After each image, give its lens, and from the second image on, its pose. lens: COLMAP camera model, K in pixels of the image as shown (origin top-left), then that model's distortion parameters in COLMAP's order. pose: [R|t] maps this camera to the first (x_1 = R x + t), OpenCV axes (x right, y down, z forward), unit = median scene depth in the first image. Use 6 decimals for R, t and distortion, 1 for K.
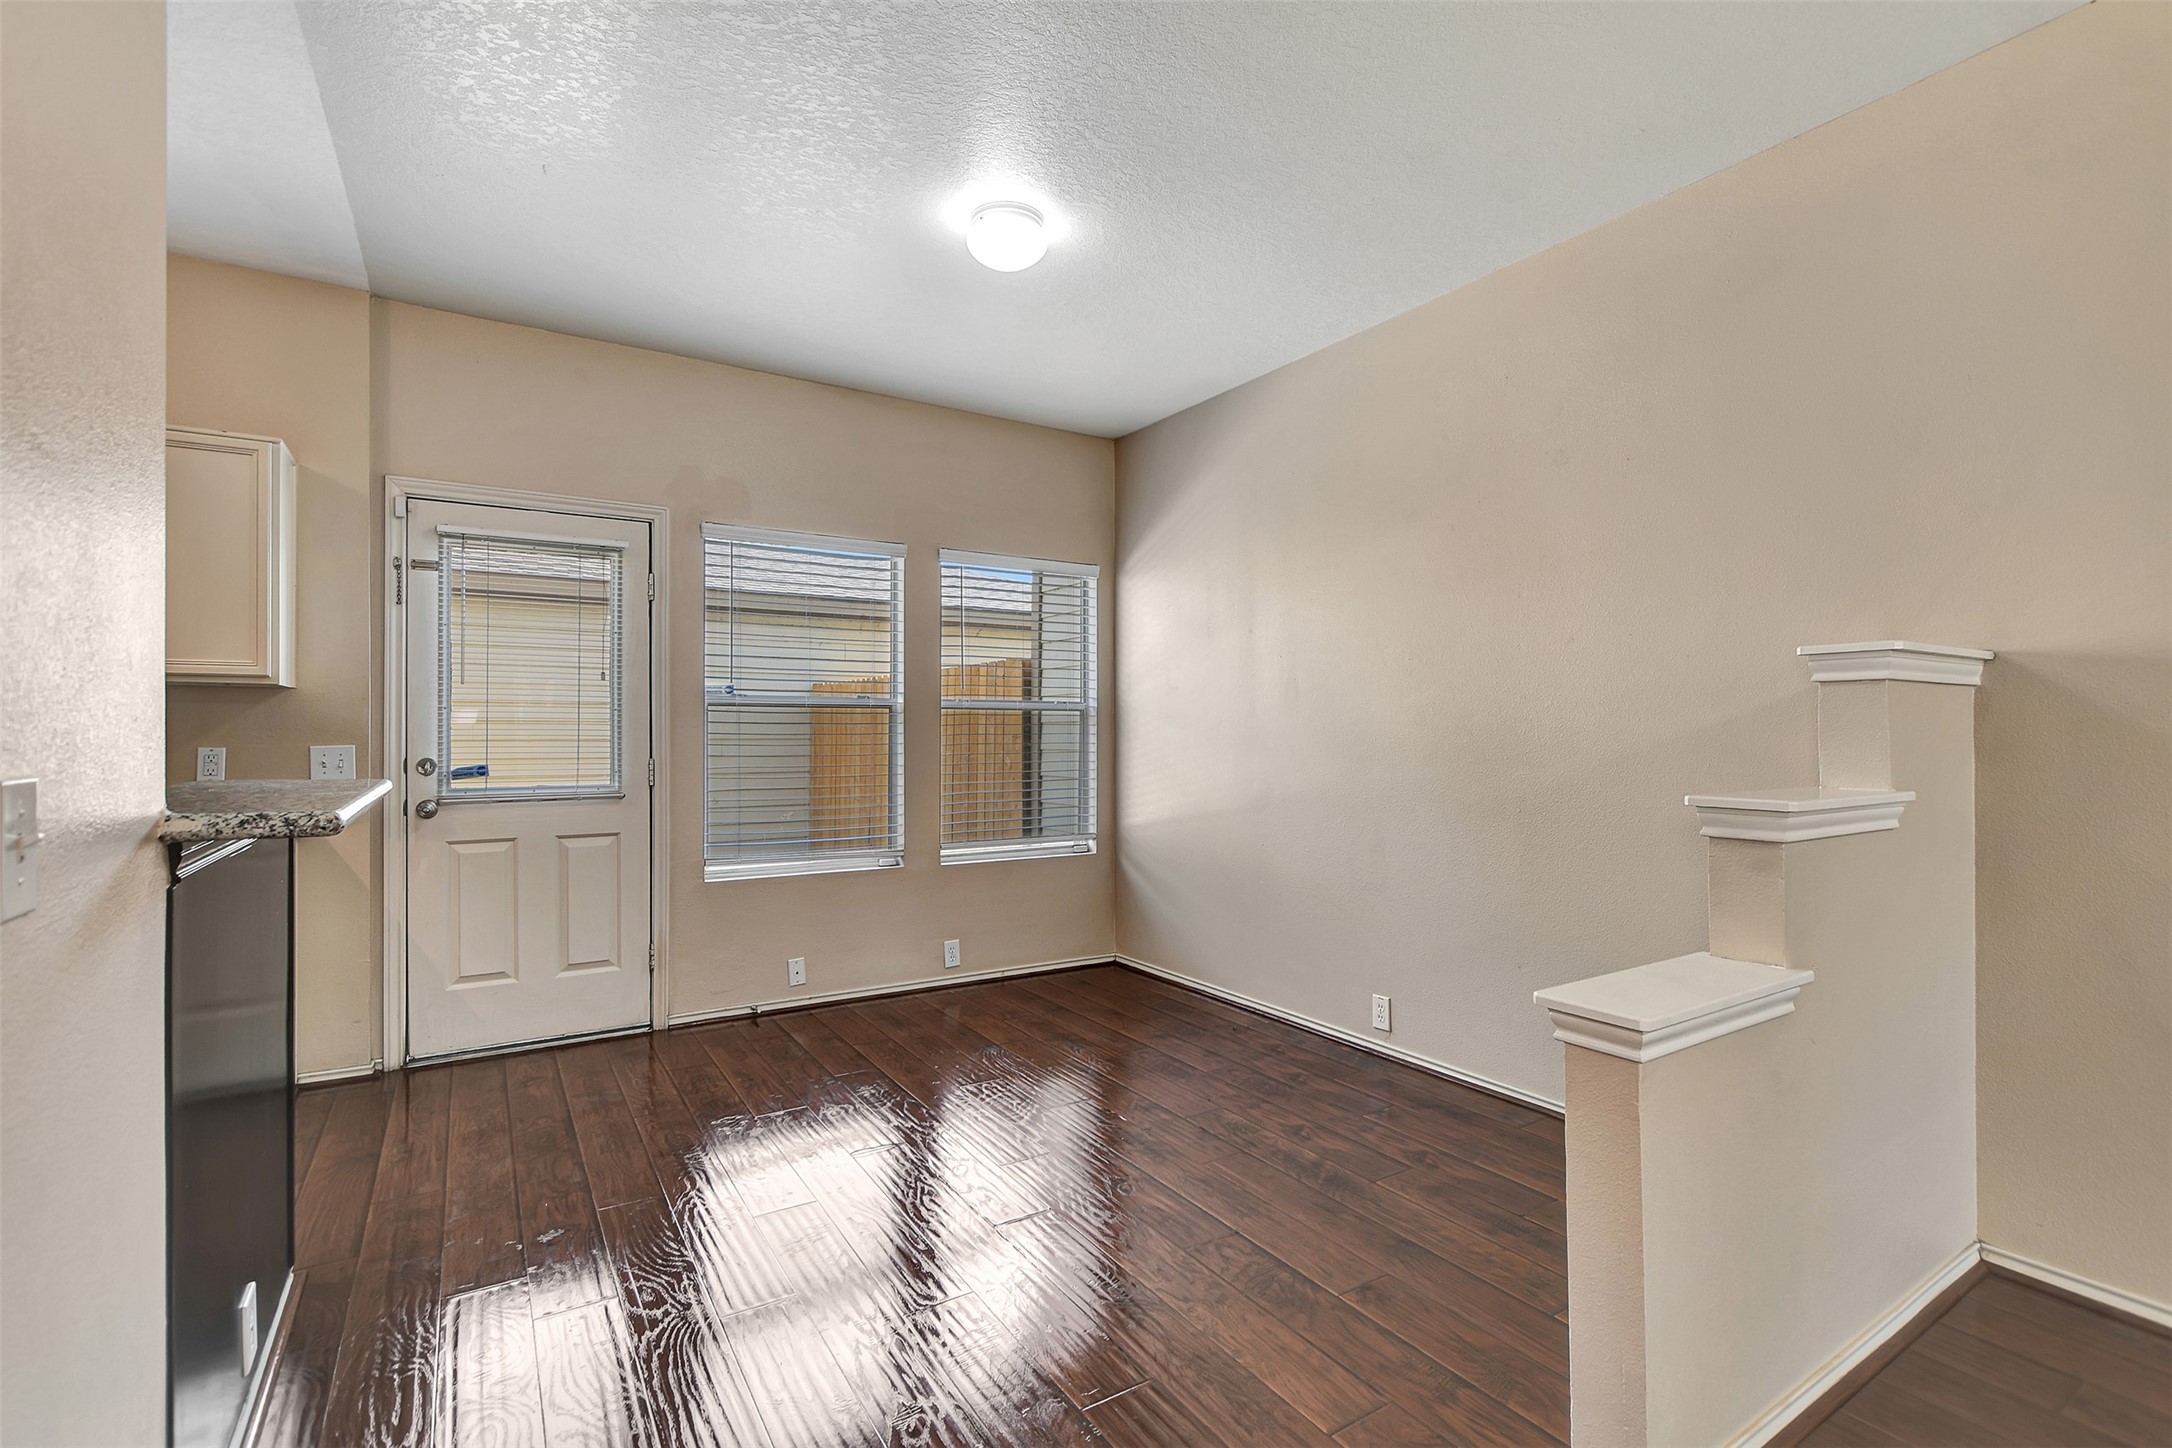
lens RADIAL K [[960.7, 0, 1083.8], [0, 960.7, 729.2], [0, 0, 1]] dist [-0.017152, 0.000561]
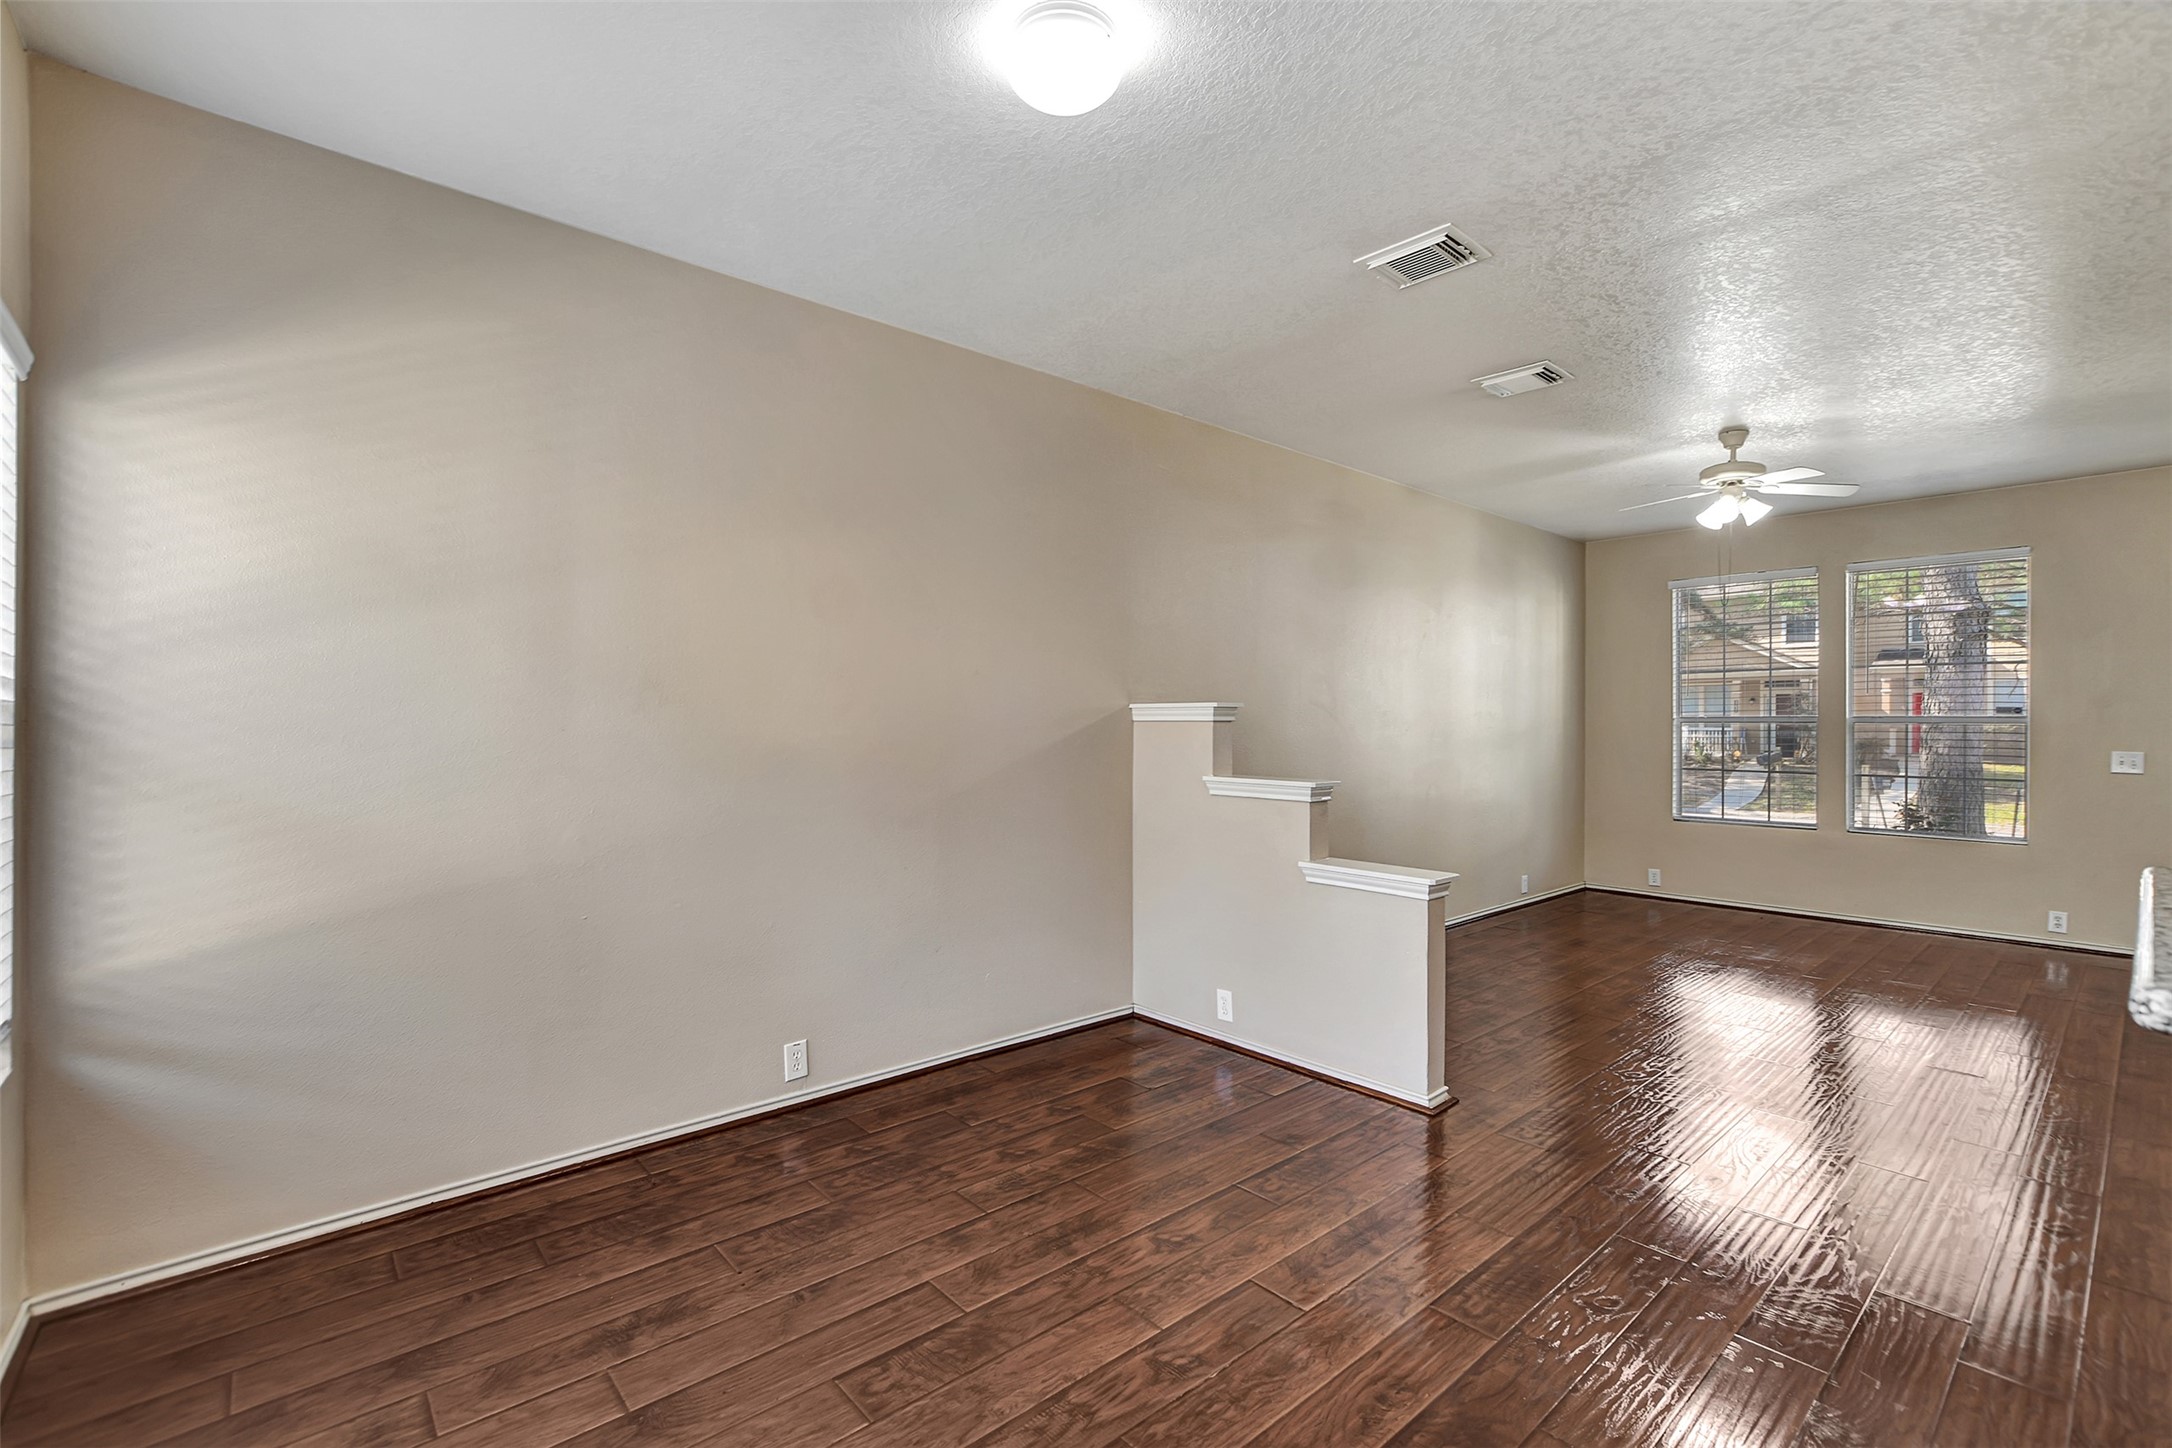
lens RADIAL K [[960.7, 0, 1074.7], [0, 960.7, 718.1], [0, 0, 1]] dist [-0.017152, 0.000561]
pose [[-0.147496, -0.001994, 0.989061, -0.666117], [-0.007117, 0.999974, 0.000955, -0.031134], [-0.989037, -0.006899, -0.147506, 0.941431]]
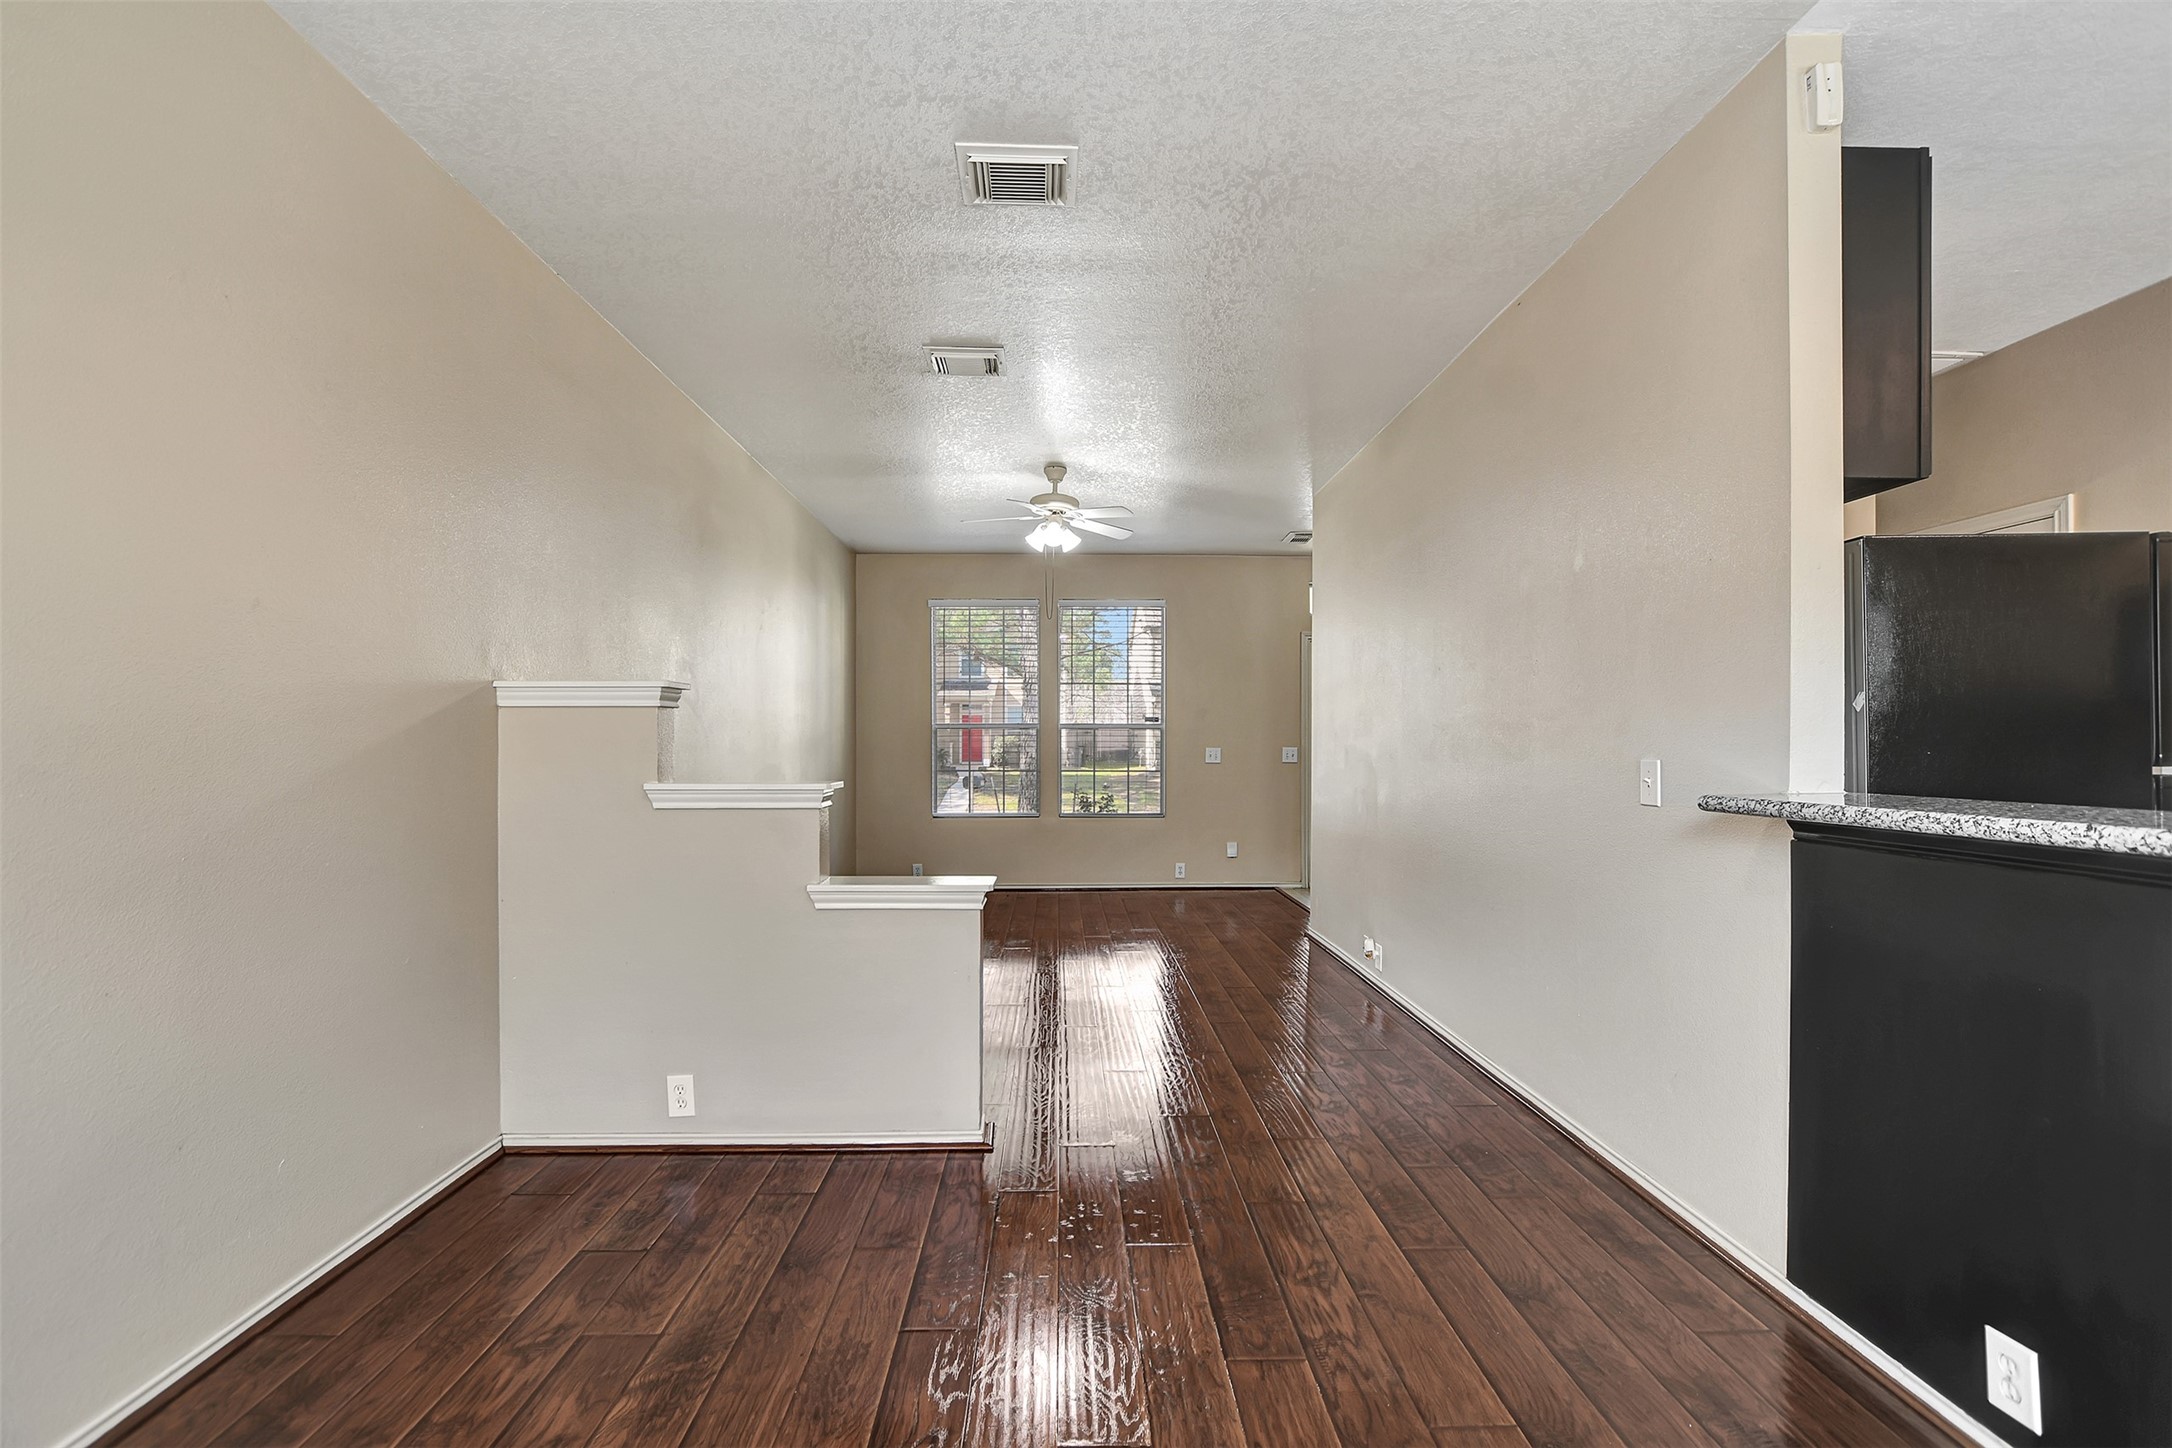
lens RADIAL K [[960.7, 0, 1086.7], [0, 960.7, 737.2], [0, 0, 1]] dist [-0.017152, 0.000561]
pose [[-0.858888, -0.002515, 0.512158, -0.285476], [-0.005620, 0.999974, -0.004515, 0.000847], [-0.512133, -0.006757, -0.858879, 1.131775]]
